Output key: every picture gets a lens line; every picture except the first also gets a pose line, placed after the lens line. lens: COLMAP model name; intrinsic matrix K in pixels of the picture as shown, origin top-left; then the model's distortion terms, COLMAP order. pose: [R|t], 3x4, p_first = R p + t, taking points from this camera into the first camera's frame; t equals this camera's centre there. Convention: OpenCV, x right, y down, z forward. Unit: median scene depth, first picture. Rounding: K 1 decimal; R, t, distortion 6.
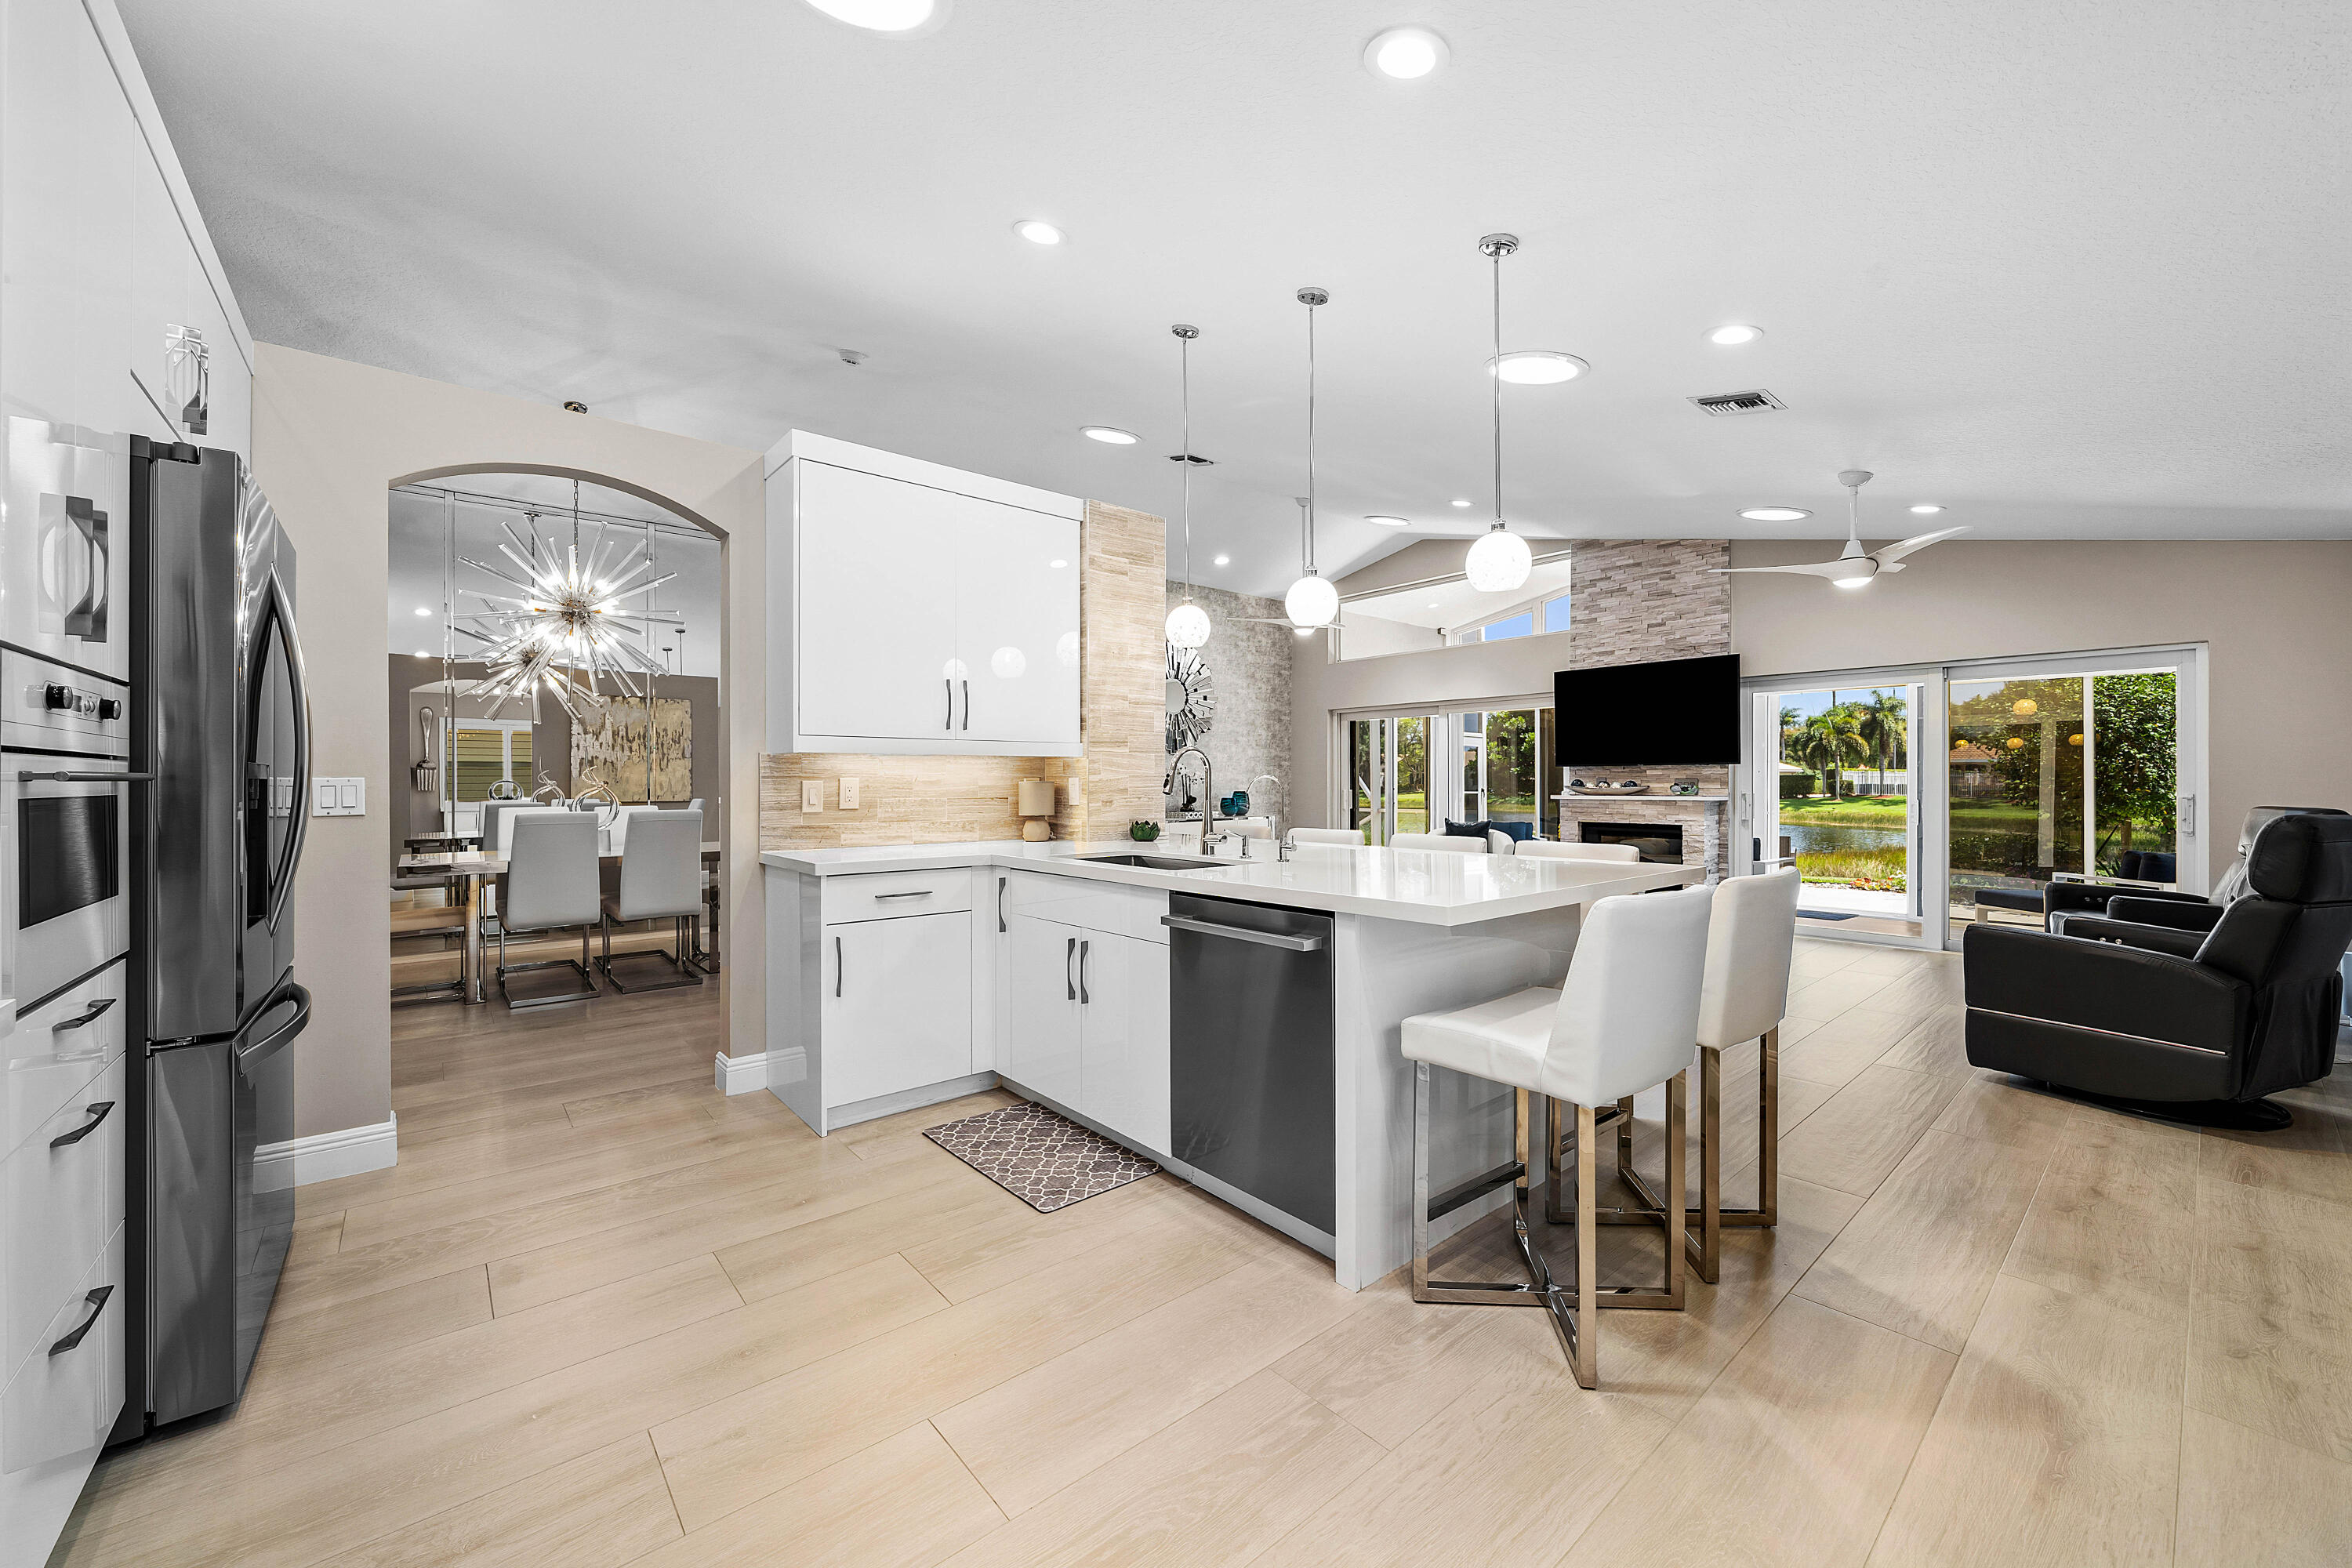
lens RADIAL K [[887.1, 0, 1185.0], [0, 887.1, 798.8], [0, 0, 1]] dist [-0.009552, 0.001613]
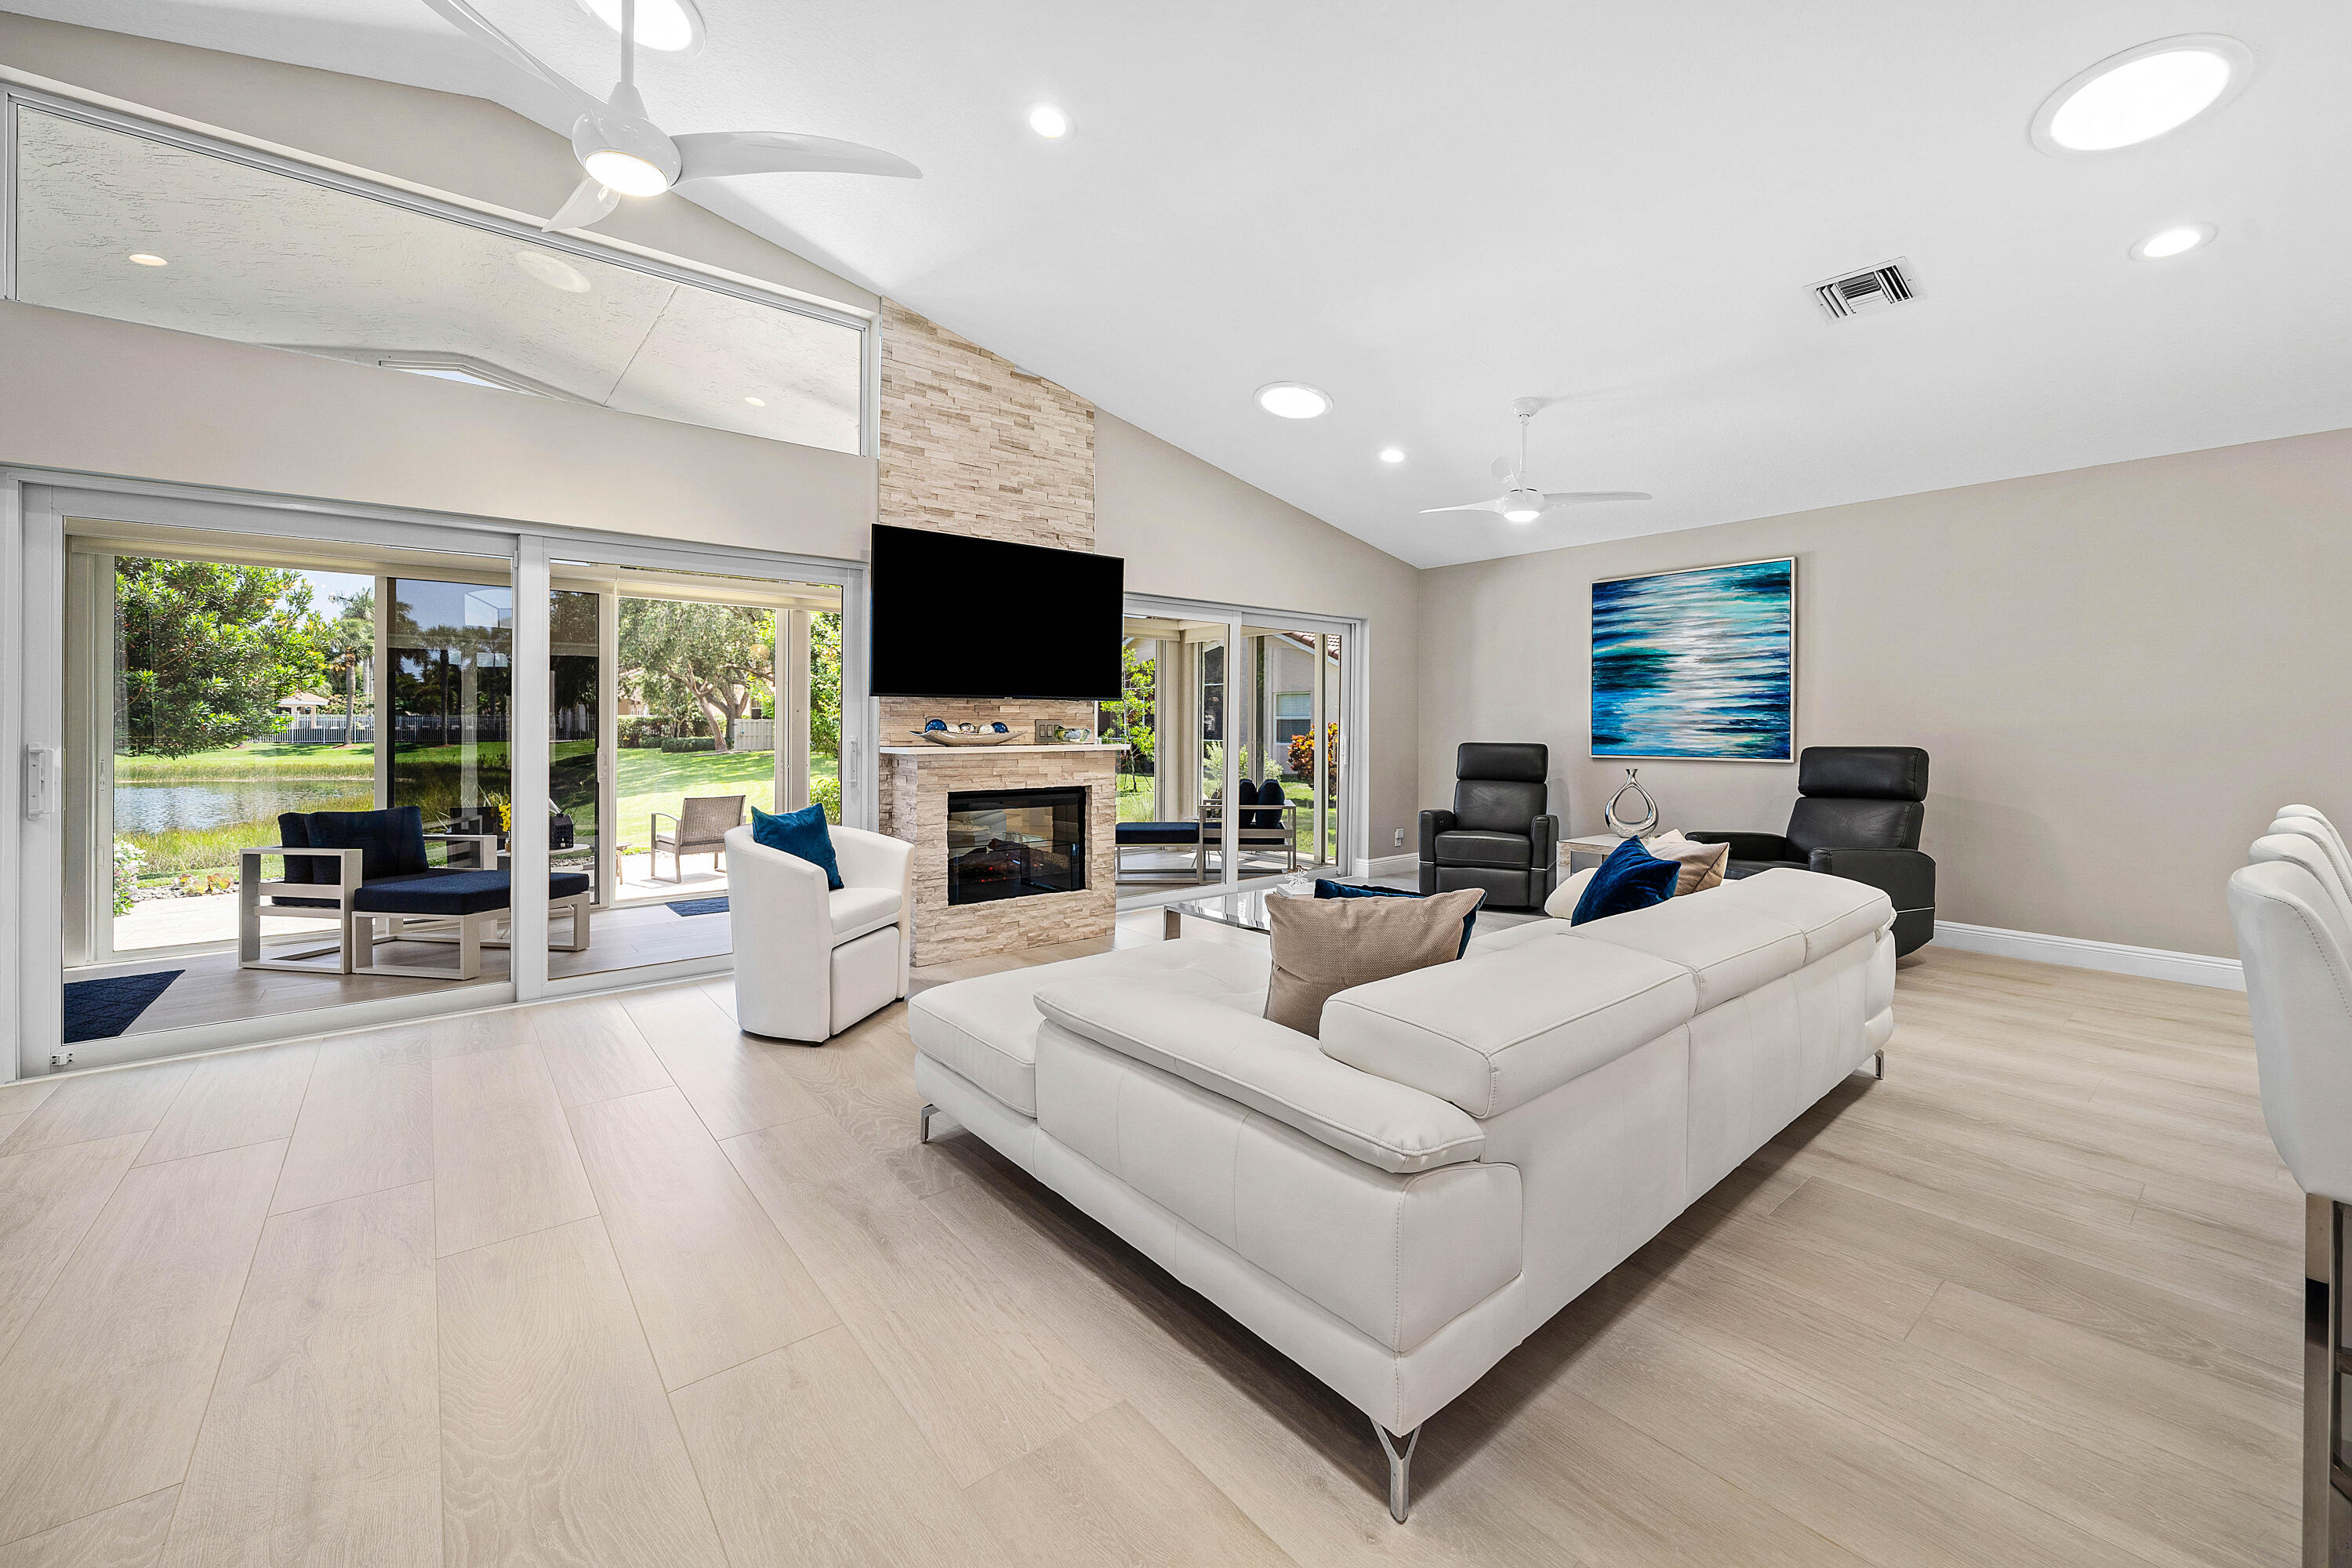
lens RADIAL K [[927.0, 0, 1183.3], [0, 927.0, 700.2], [0, 0, 1]] dist [0.005193, -0.002158]
pose [[0.025408, 0.028327, 0.999276, -0.281258], [0.017076, 0.999440, -0.028766, -0.026492], [-0.999531, 0.017795, 0.024910, 1.524998]]
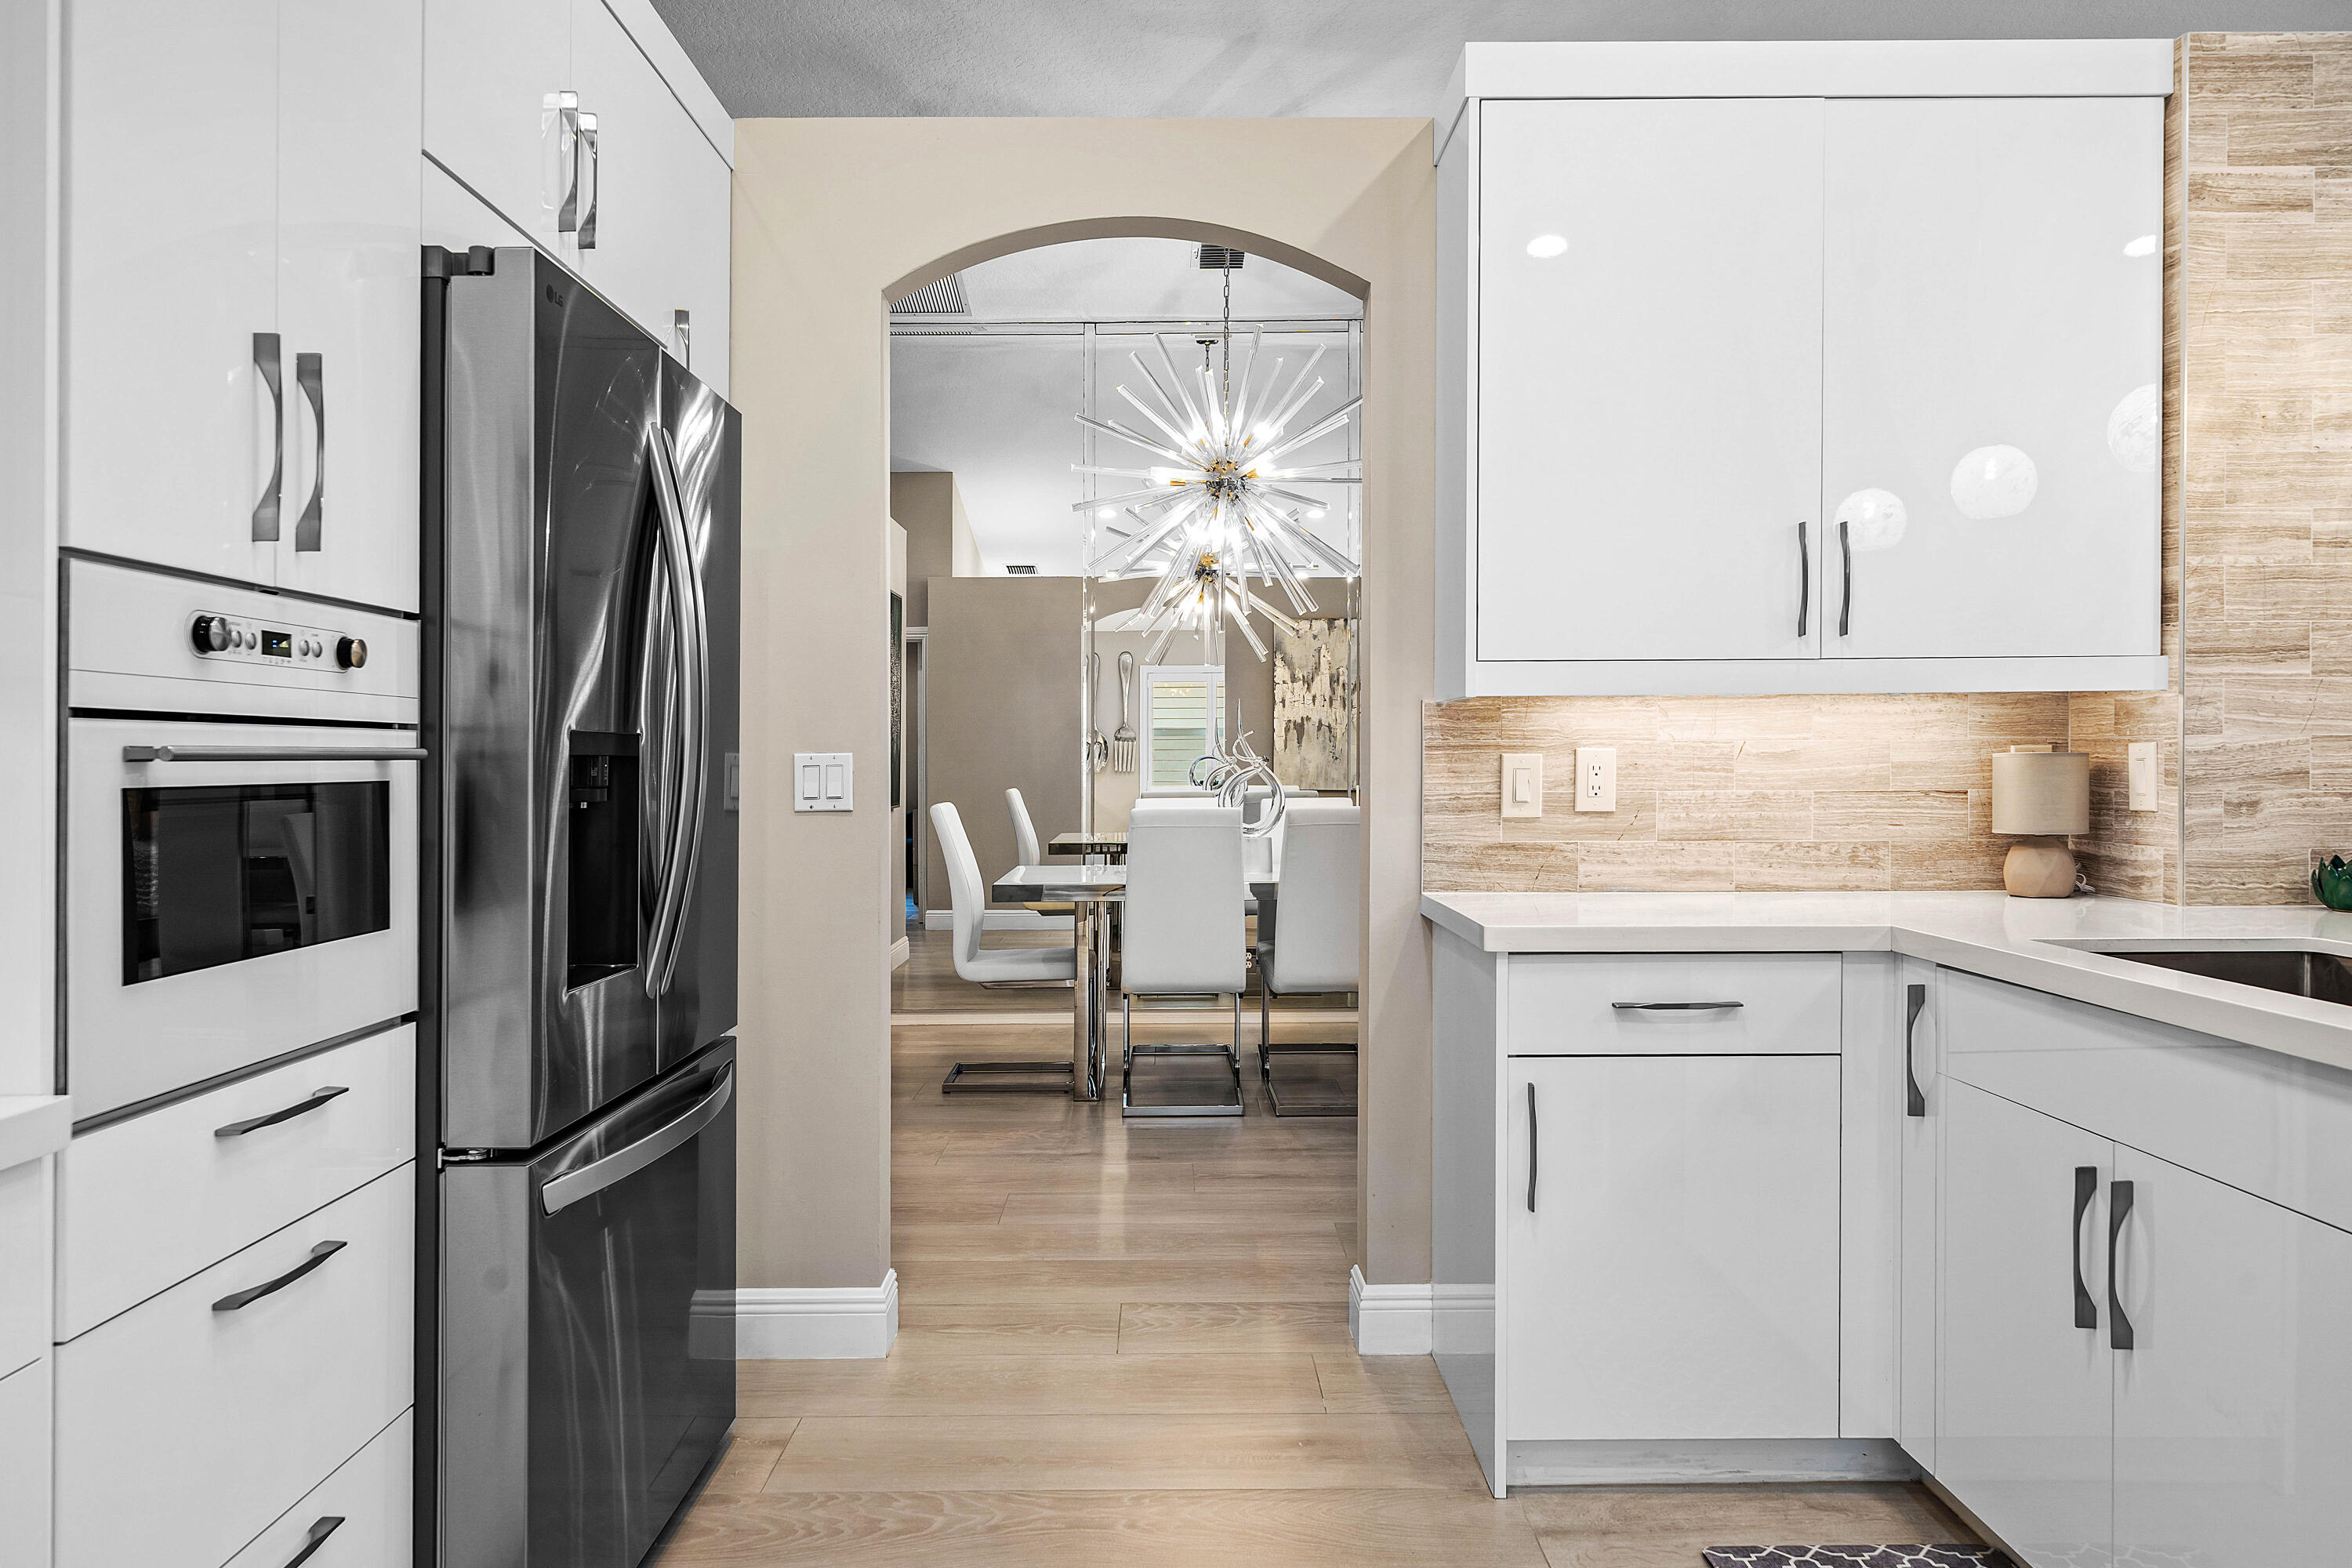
lens RADIAL K [[1618.9, 0, 1172.2], [0, 1618.9, 781.1], [0, 0, 1]] dist [0.004493, -0.002765]
pose [[0.759005, 0.005281, -0.651063, 0.018401], [-0.007406, 0.999972, -0.000524, -0.002807], [0.651043, 0.005220, 0.759023, 0.156333]]
